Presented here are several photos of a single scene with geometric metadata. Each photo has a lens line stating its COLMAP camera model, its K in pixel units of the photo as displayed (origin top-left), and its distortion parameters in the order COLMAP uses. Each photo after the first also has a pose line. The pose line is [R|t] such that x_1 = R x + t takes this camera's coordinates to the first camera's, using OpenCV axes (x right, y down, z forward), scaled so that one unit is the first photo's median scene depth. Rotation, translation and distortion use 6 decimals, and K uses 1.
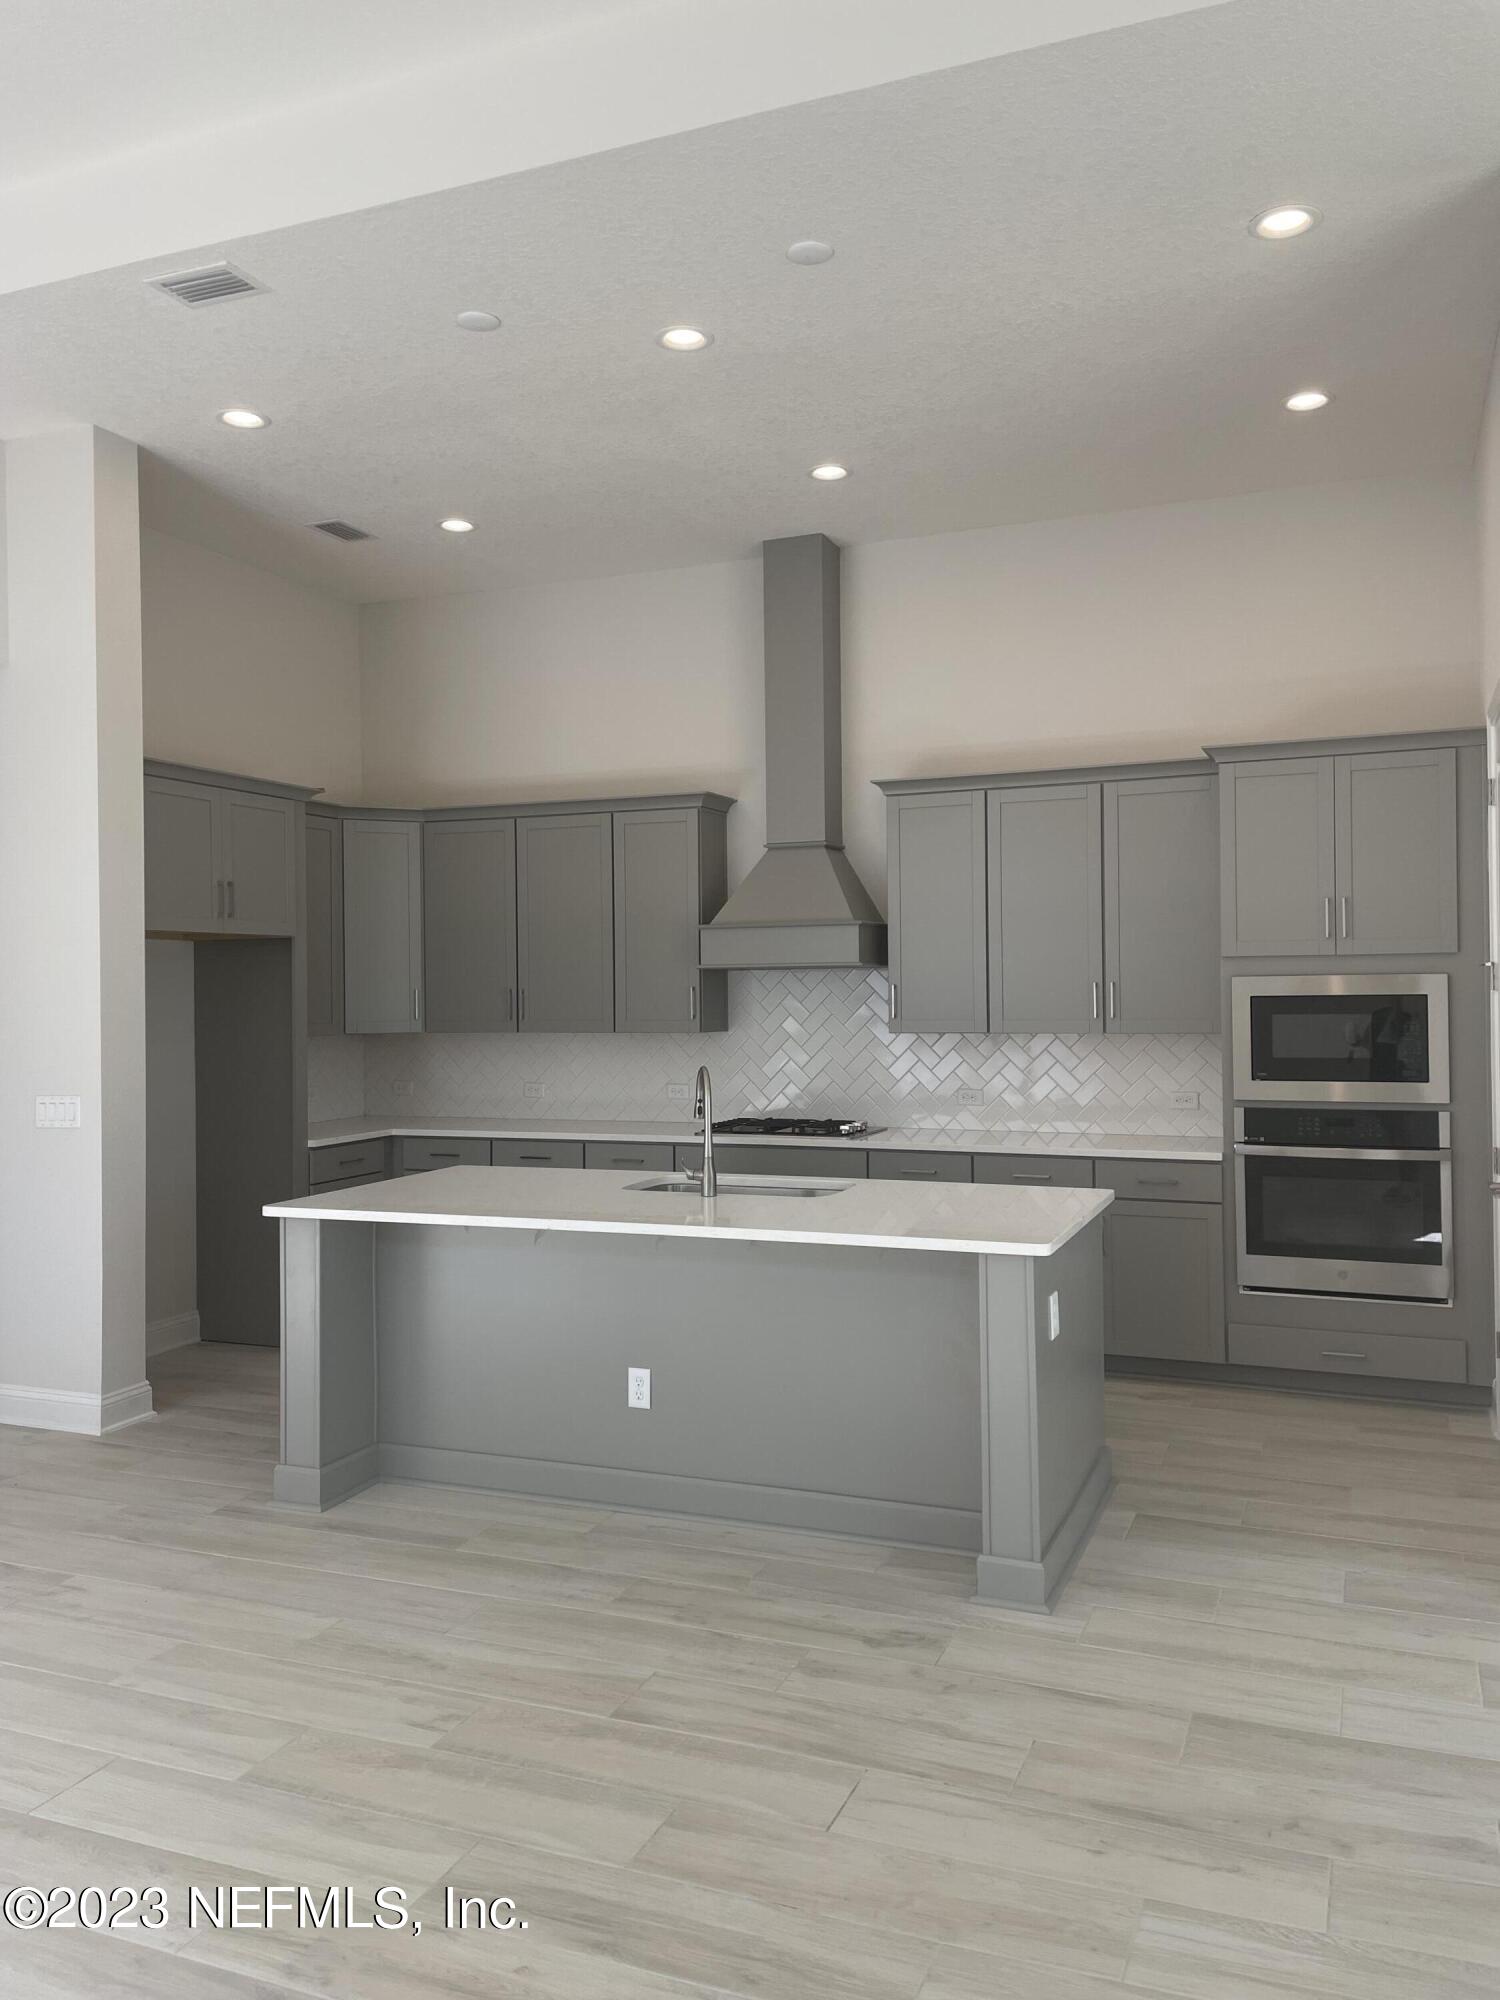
lens RADIAL K [[1525.2, 0, 746.5], [0, 1525.2, 1000.1], [0, 0, 1]] dist [0.052845, -0.039823]
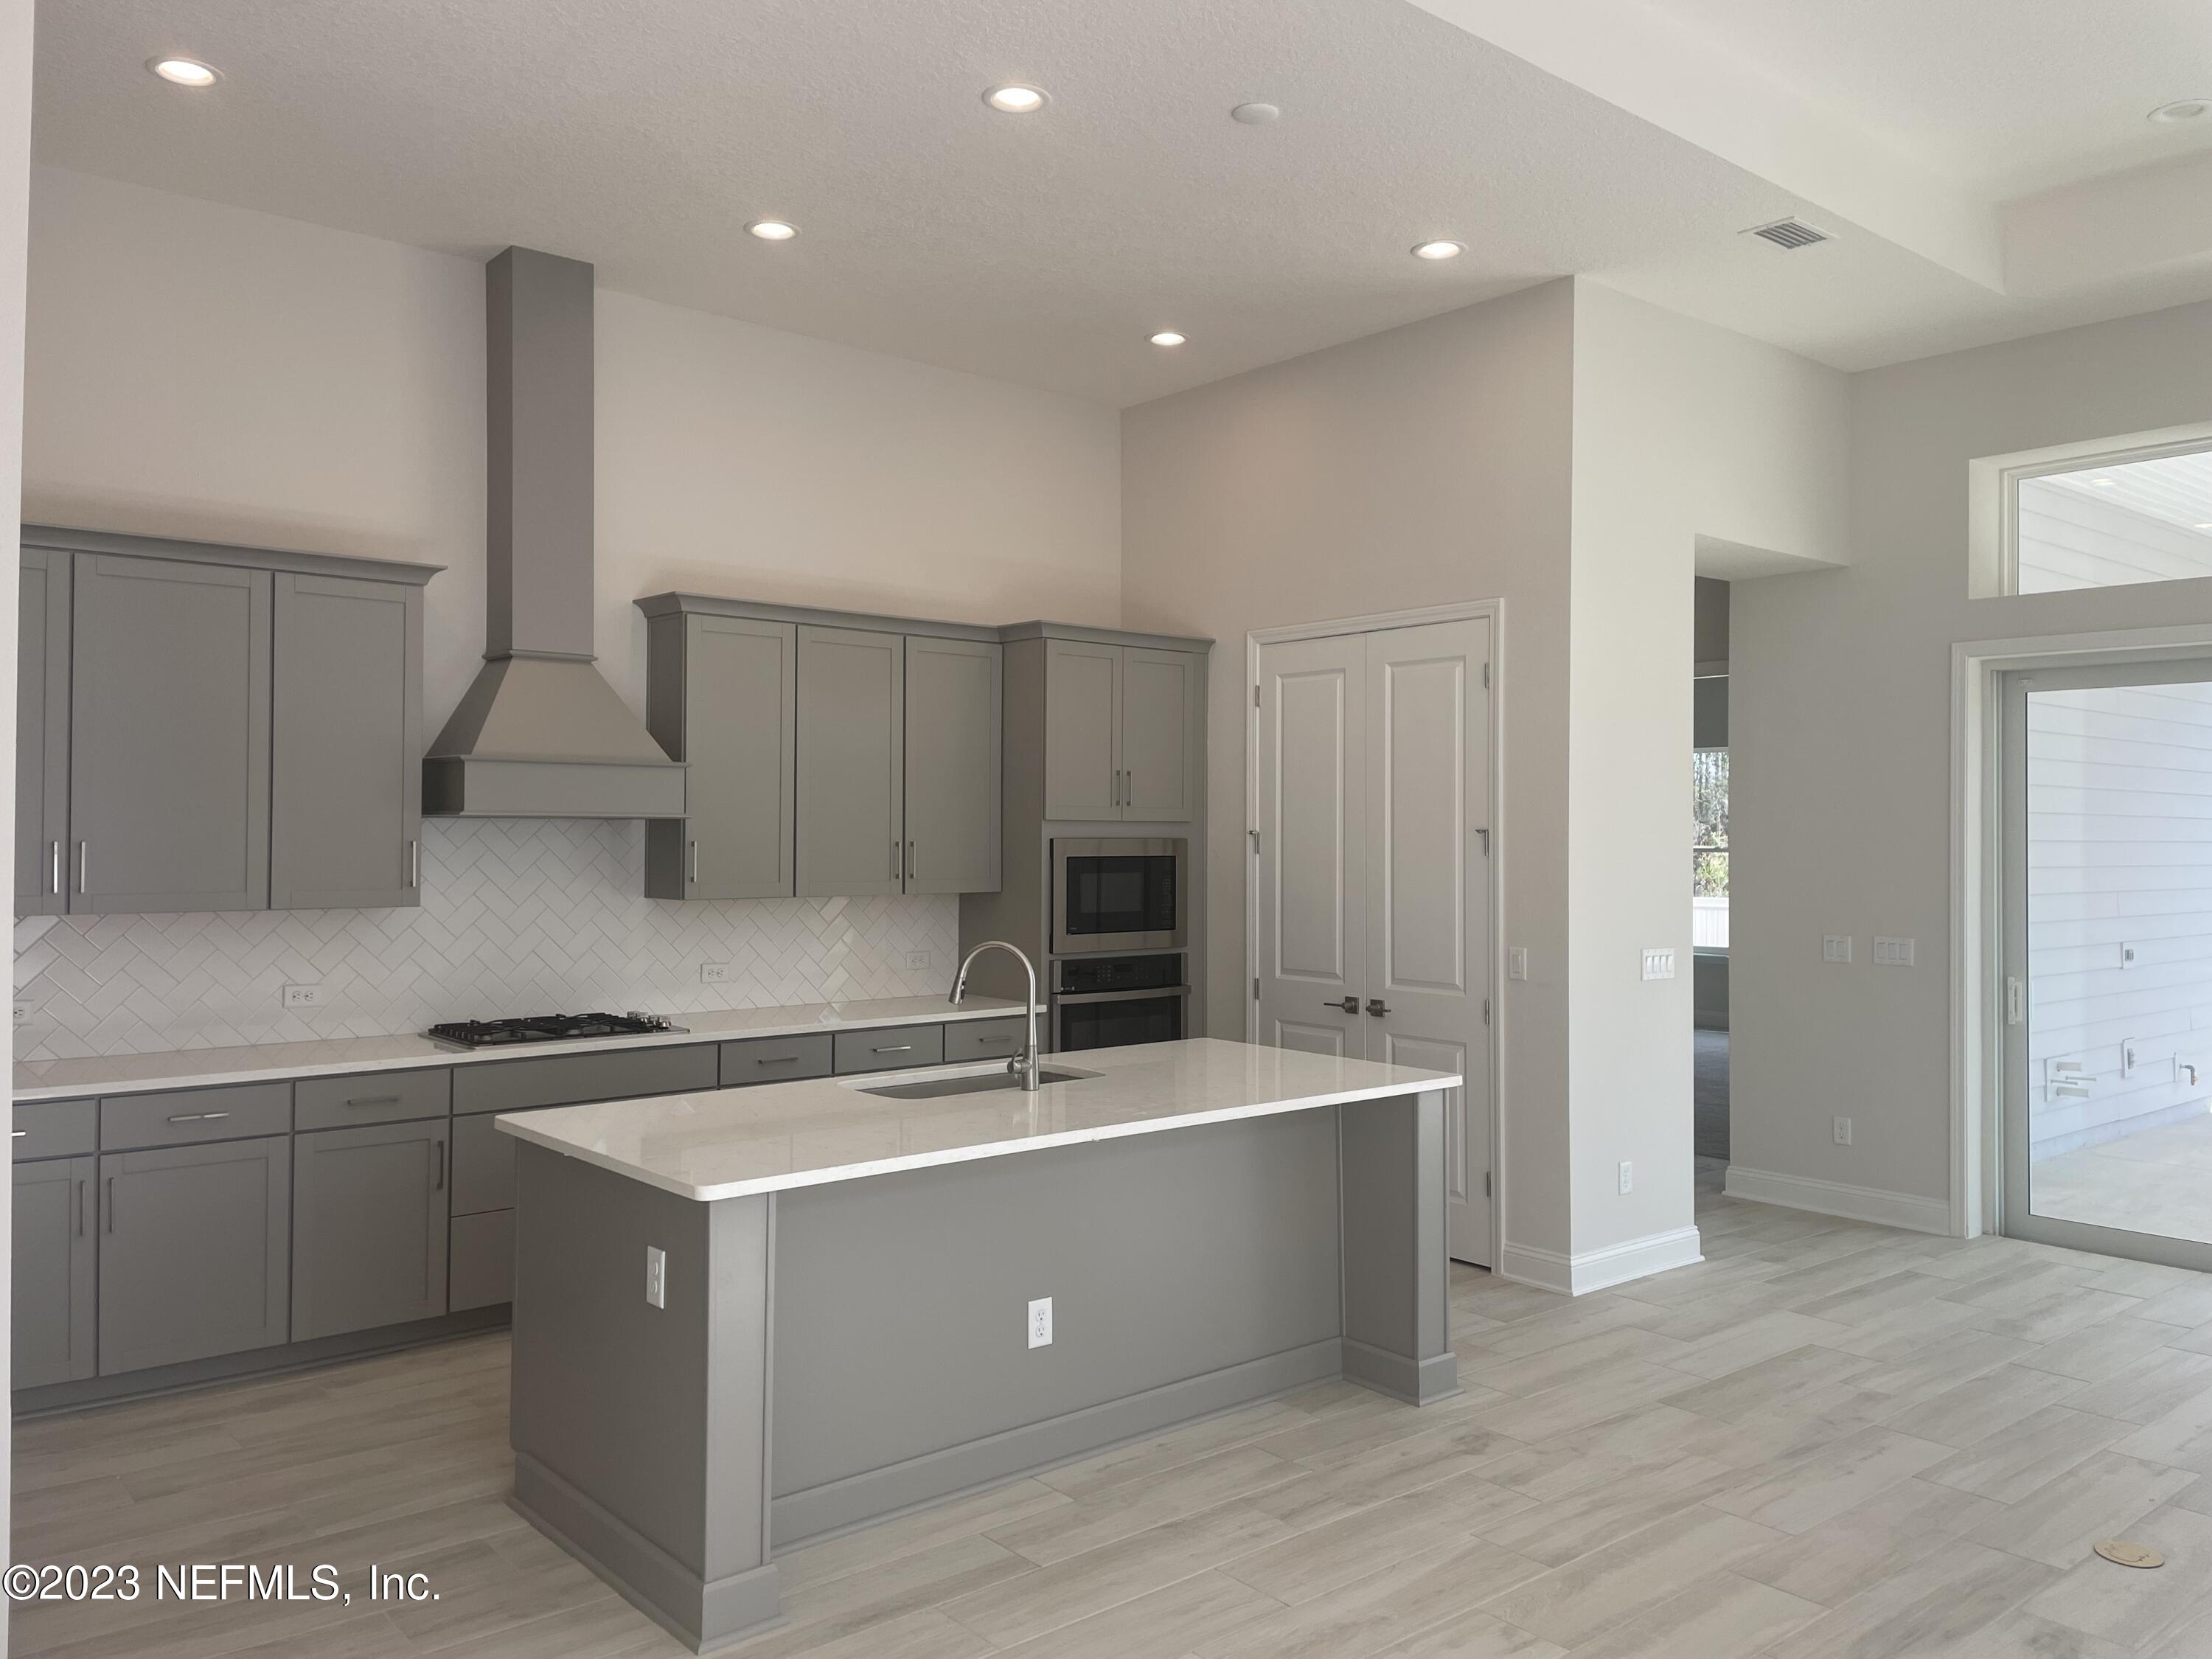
lens RADIAL K [[1686.9, 0, 1161.5], [0, 1686.9, 809.6], [0, 0, 1]] dist [0.052845, -0.039823]
pose [[0.454400, 0.023868, 0.890478, -1.055197], [-0.006861, 0.999705, -0.023294, -0.012977], [-0.890771, 0.004475, 0.454430, 0.605396]]
